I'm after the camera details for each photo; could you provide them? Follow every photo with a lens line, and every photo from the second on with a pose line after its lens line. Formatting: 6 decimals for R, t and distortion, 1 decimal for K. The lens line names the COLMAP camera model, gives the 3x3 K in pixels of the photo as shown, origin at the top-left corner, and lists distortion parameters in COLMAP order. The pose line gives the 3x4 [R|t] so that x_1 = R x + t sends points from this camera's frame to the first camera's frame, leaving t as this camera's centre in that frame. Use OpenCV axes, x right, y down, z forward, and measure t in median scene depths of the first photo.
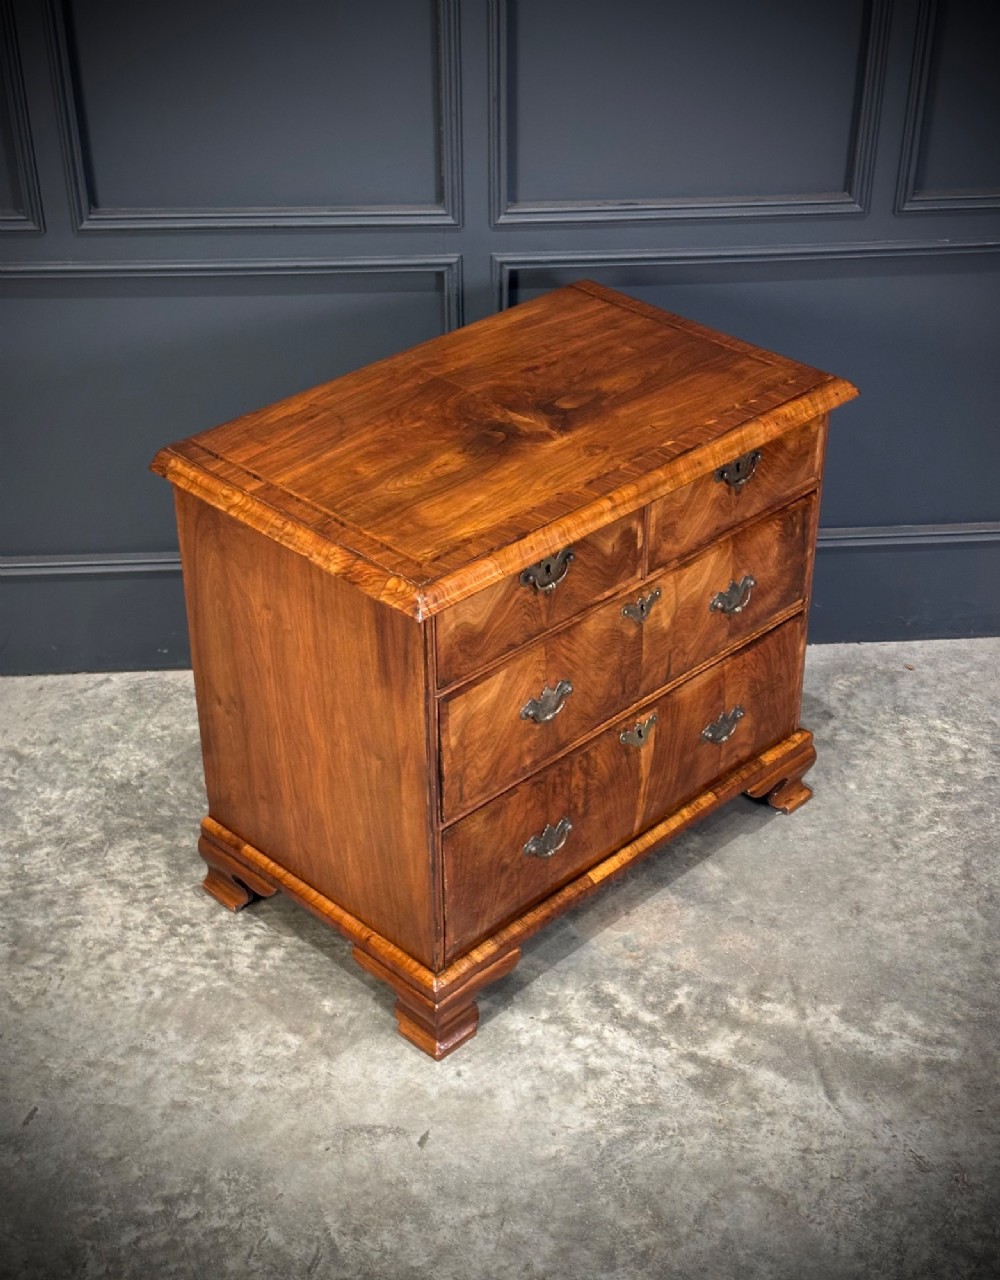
lens RADIAL K [[1778.4, 0, 508.7], [0, 1778.4, 703.3], [0, 0, 1]] dist [0.098179, 0.000000]
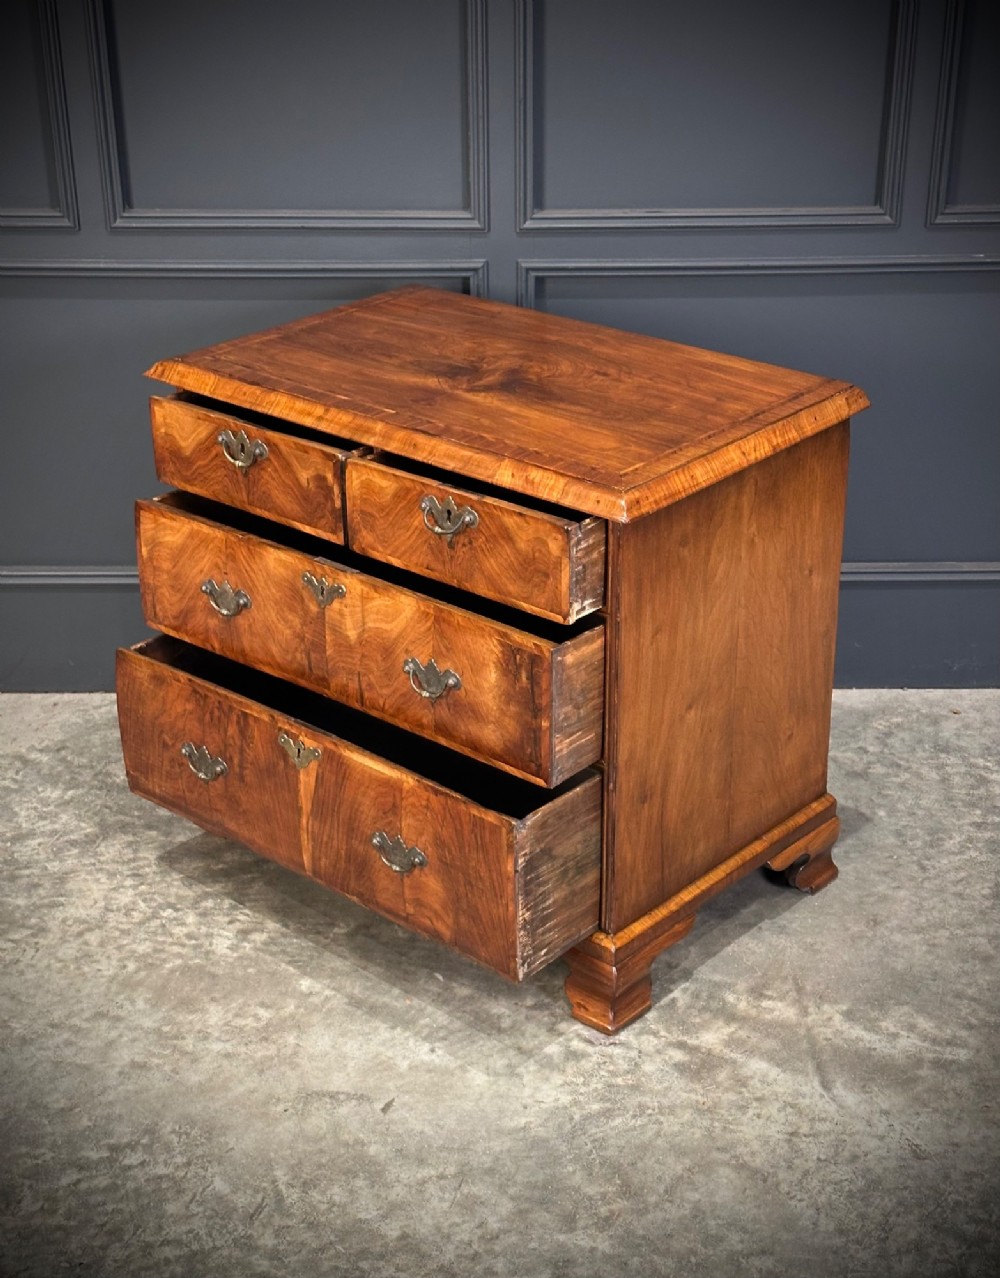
lens RADIAL K [[1888.4, 0, 504.3], [0, 1888.4, 698.5], [0, 0, 1]] dist [0.099499, 0.000000]
pose [[0.997004, 0.028050, -0.072091, 0.075373], [-0.037676, 0.990015, -0.135837, 0.153937], [0.067561, 0.138146, 0.988105, -0.017281]]
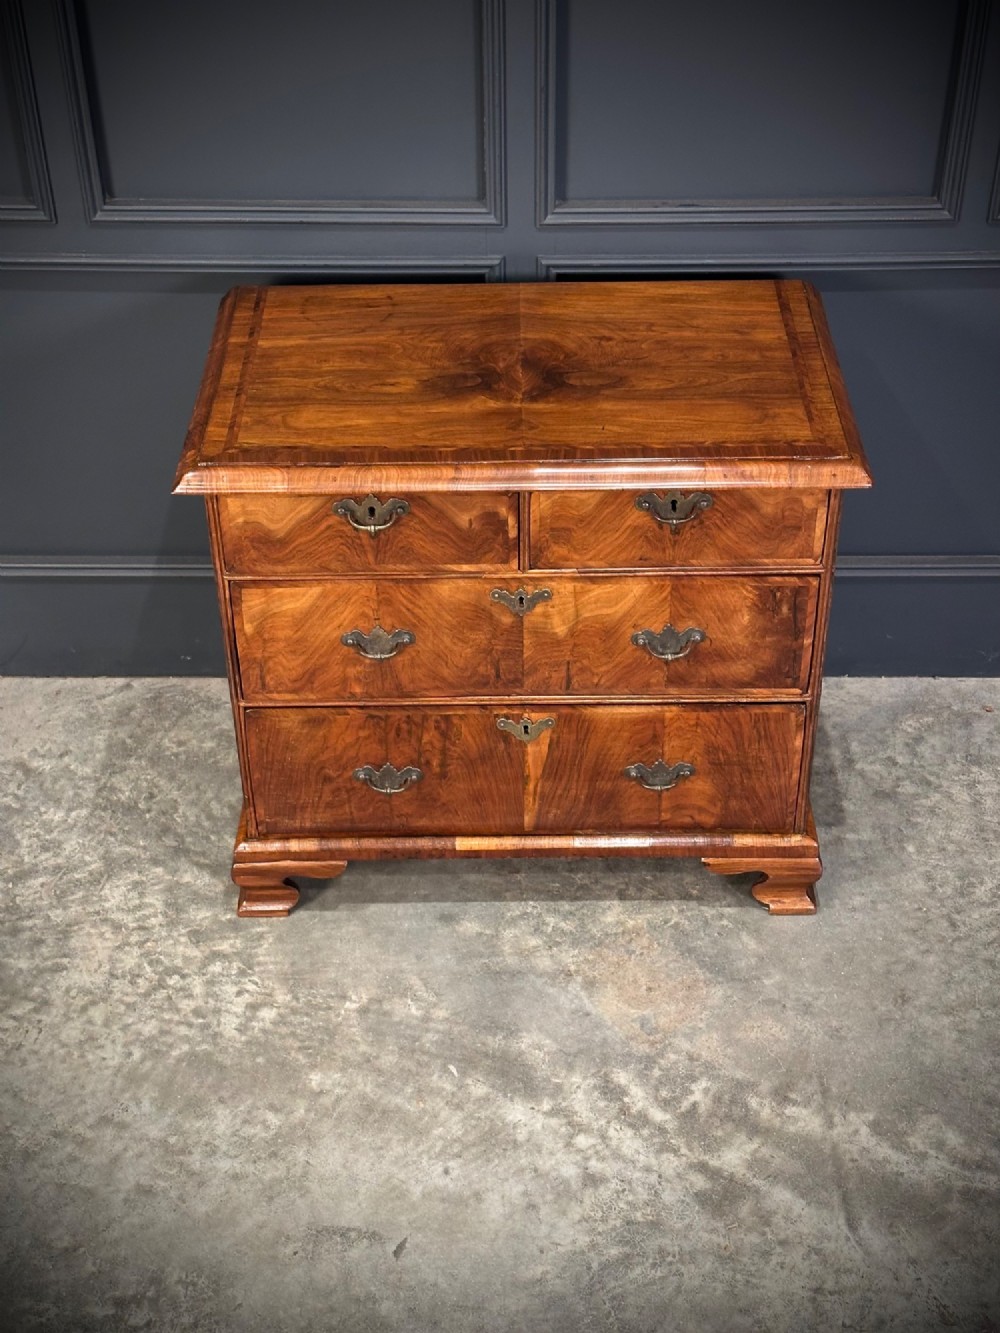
lens RADIAL K [[1760.5, 0, 511.7], [0, 1760.5, 688.7], [0, 0, 1]] dist [0.088680, 0.000000]
pose [[0.996577, 0.044294, -0.069801, 0.056951], [-0.040752, 0.997848, 0.051373, -0.087077], [0.071927, -0.048353, 0.996237, 0.100633]]
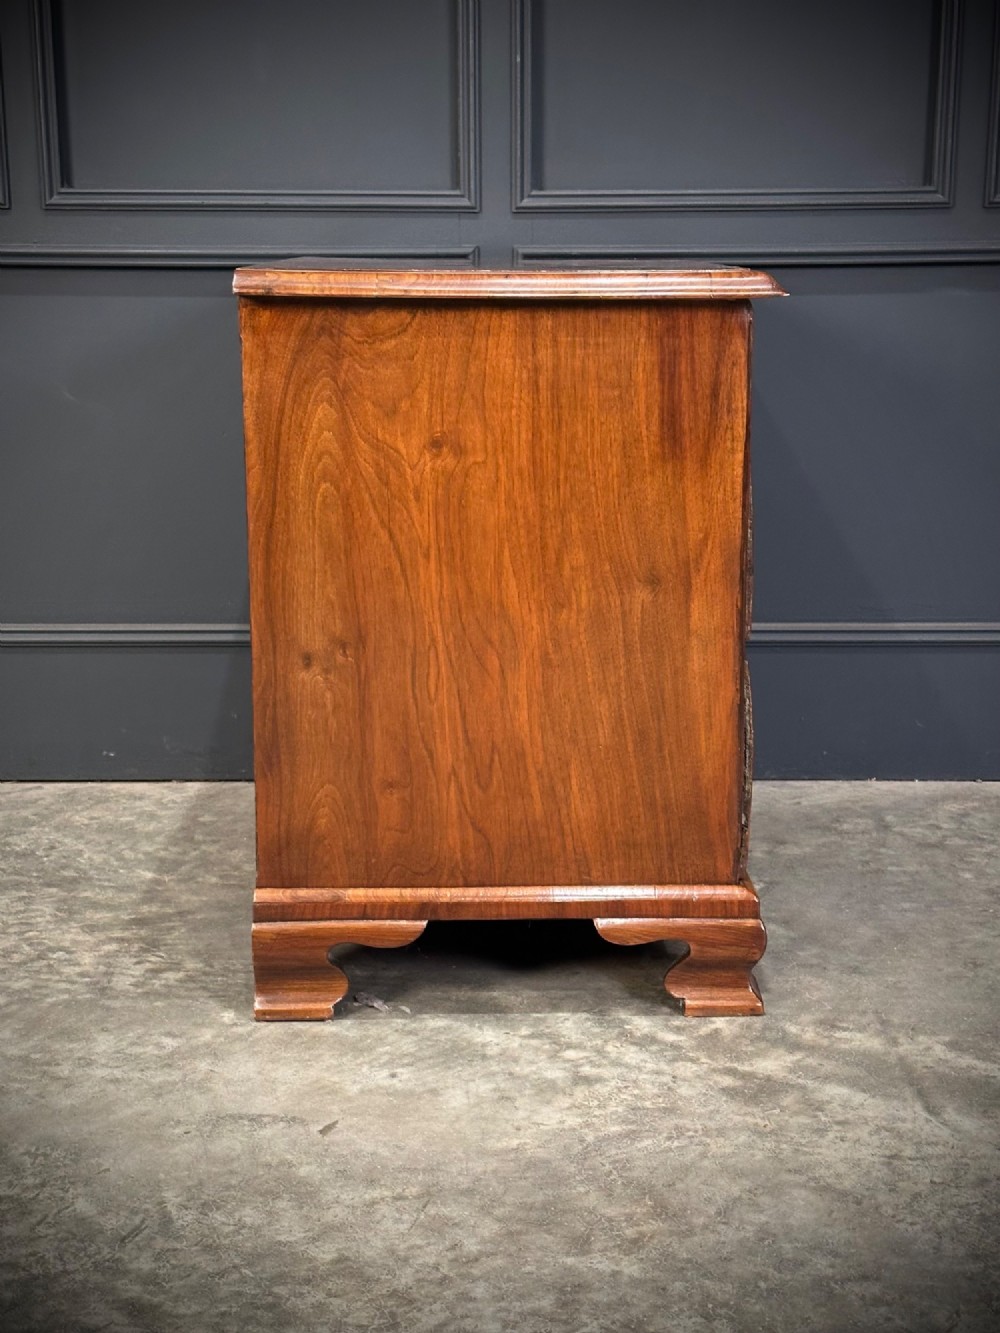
lens RADIAL K [[1890.9, 0, 495.6], [0, 1890.9, 725.6], [0, 0, 1]] dist [0.098801, 0.000000]
pose [[0.996546, 0.015416, -0.081603, 0.068897], [-0.043706, 0.932890, -0.357500, 0.335213], [0.070615, 0.359831, 0.930341, 0.254099]]
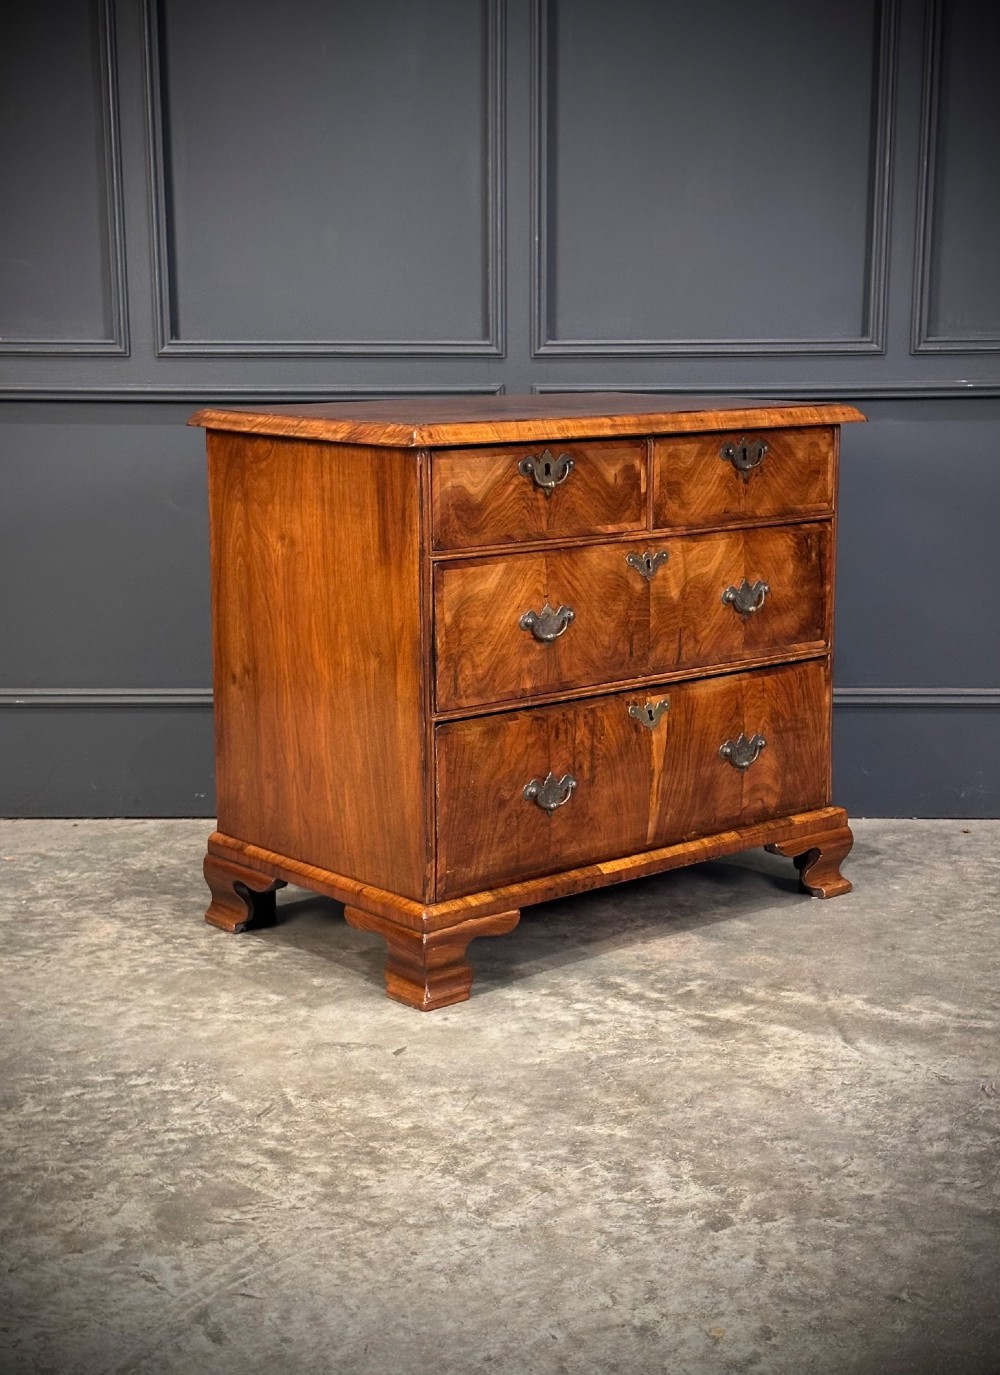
lens RADIAL K [[1884.0, 0, 483.4], [0, 1884.0, 760.1], [0, 0, 1]] dist [0.097088, 0.000000]
pose [[0.995679, 0.014128, -0.091785, 0.078151], [-0.048444, 0.922246, -0.383557, 0.448066], [0.079229, 0.386346, 0.918945, 0.043171]]
